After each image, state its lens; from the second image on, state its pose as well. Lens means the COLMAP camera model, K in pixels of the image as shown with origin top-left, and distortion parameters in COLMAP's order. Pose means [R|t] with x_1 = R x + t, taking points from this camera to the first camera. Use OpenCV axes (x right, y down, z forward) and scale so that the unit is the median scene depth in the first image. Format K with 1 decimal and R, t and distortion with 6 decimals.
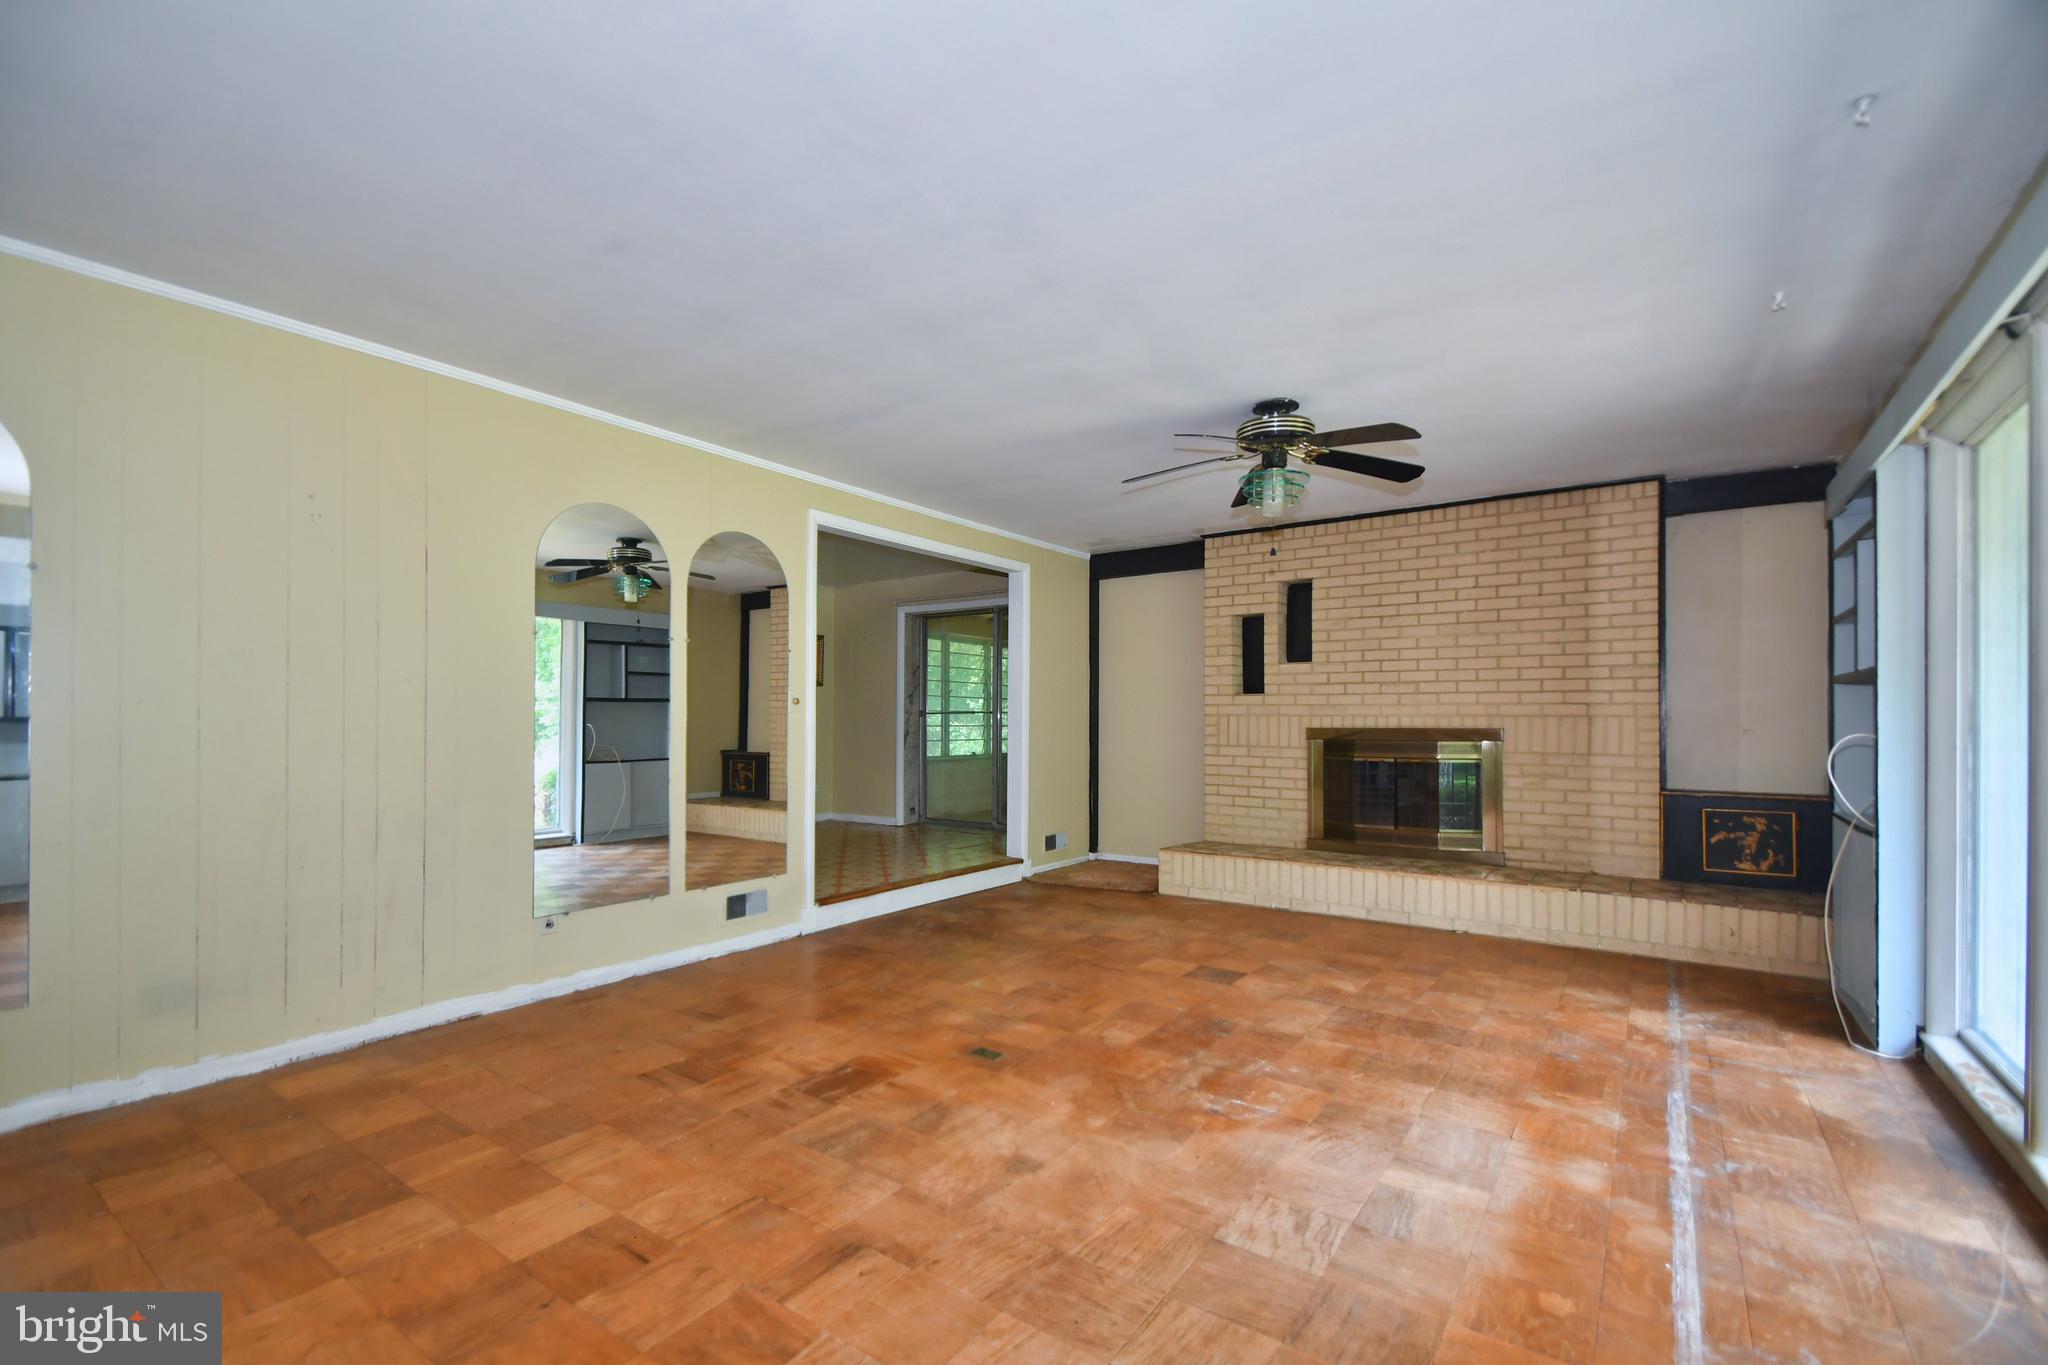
lens RADIAL K [[895.5, 0, 1002.0], [0, 895.5, 715.8], [0, 0, 1]] dist [0.026248, -0.018728]
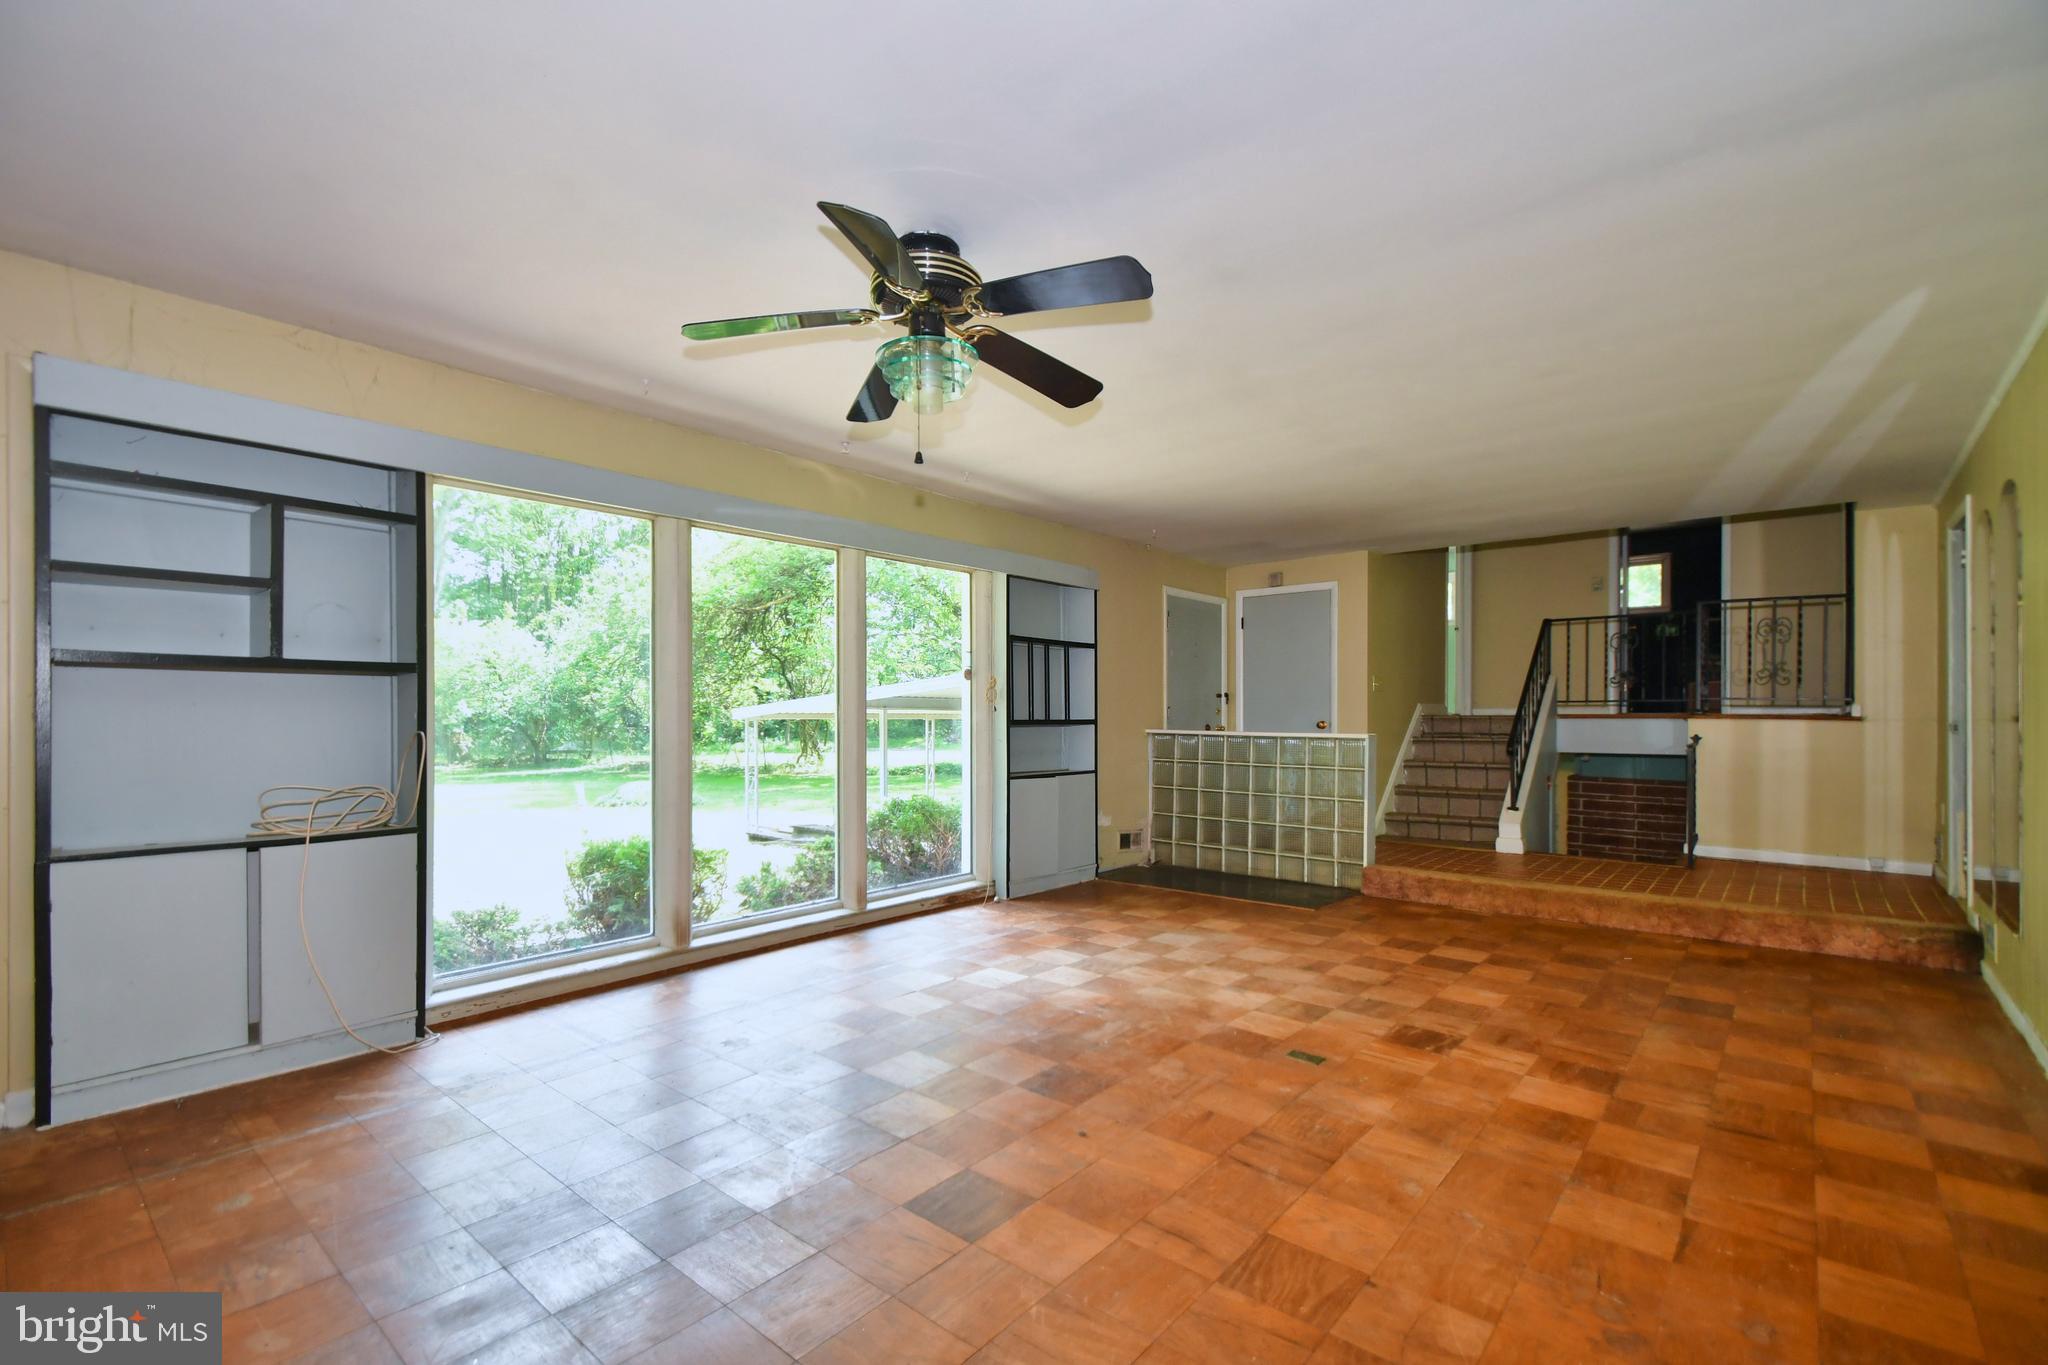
lens RADIAL K [[908.1, 0, 1005.0], [0, 908.1, 720.2], [0, 0, 1]] dist [0.000757, 0.000211]
pose [[-0.995794, -0.003366, 0.091558, 0.143074], [-0.003527, 0.999993, -0.001599, 0.005884], [-0.091552, -0.001915, -0.995798, 1.310938]]
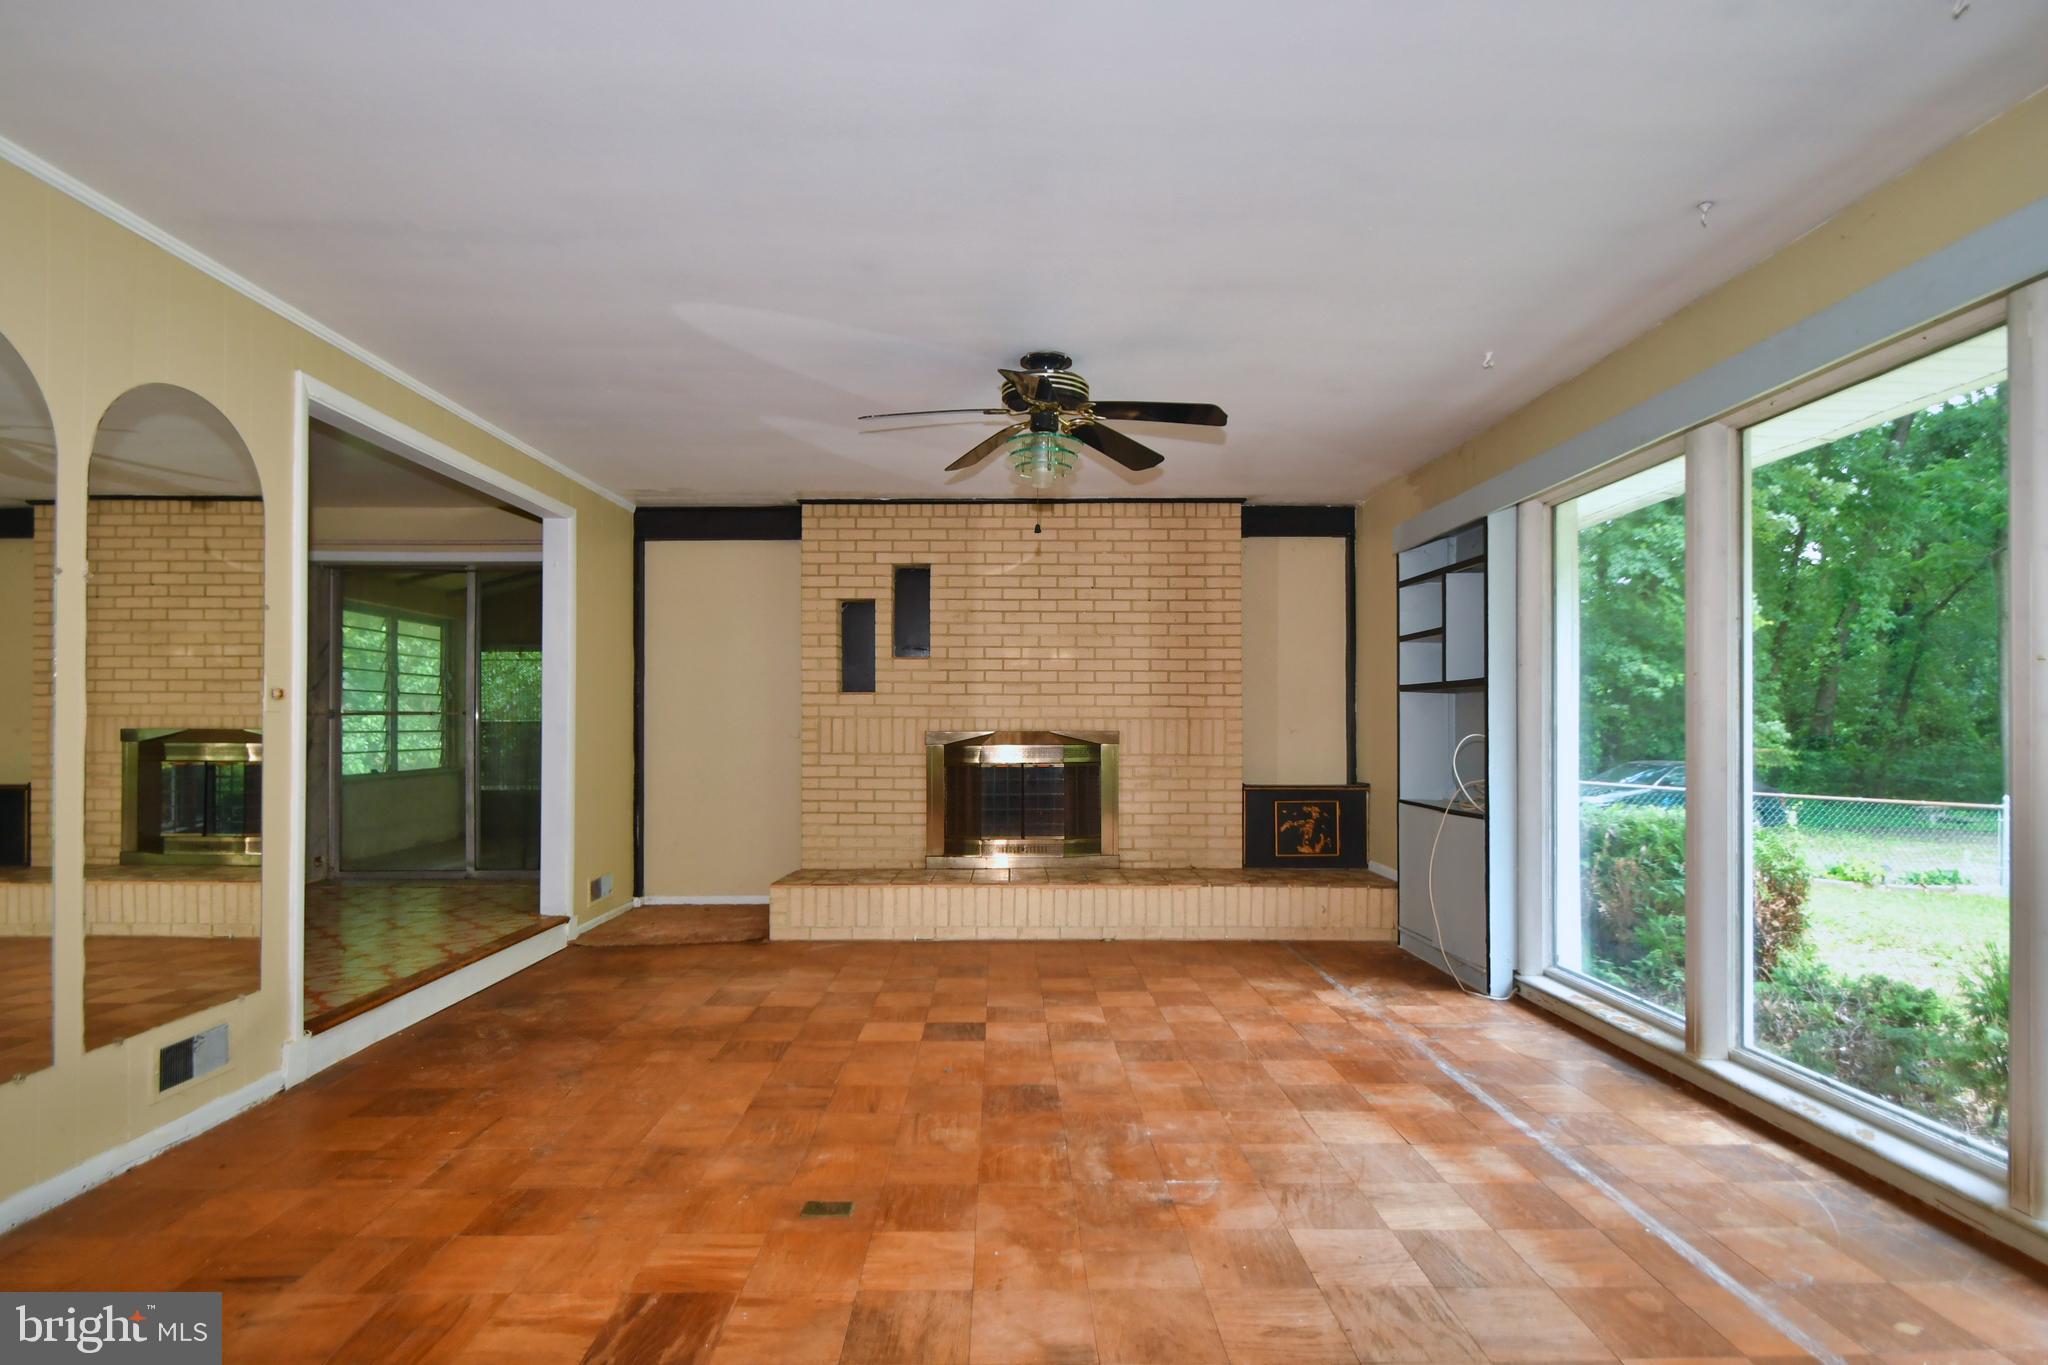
lens RADIAL K [[1009.4, 0, 1000.4], [0, 1009.4, 717.3], [0, 0, 1]] dist [-0.004448, -0.001063]
pose [[0.809344, 0.000198, 0.587336, -0.236433], [-0.000632, 1.000000, 0.000535, -0.001751], [-0.587335, -0.000804, 0.809343, 0.190816]]
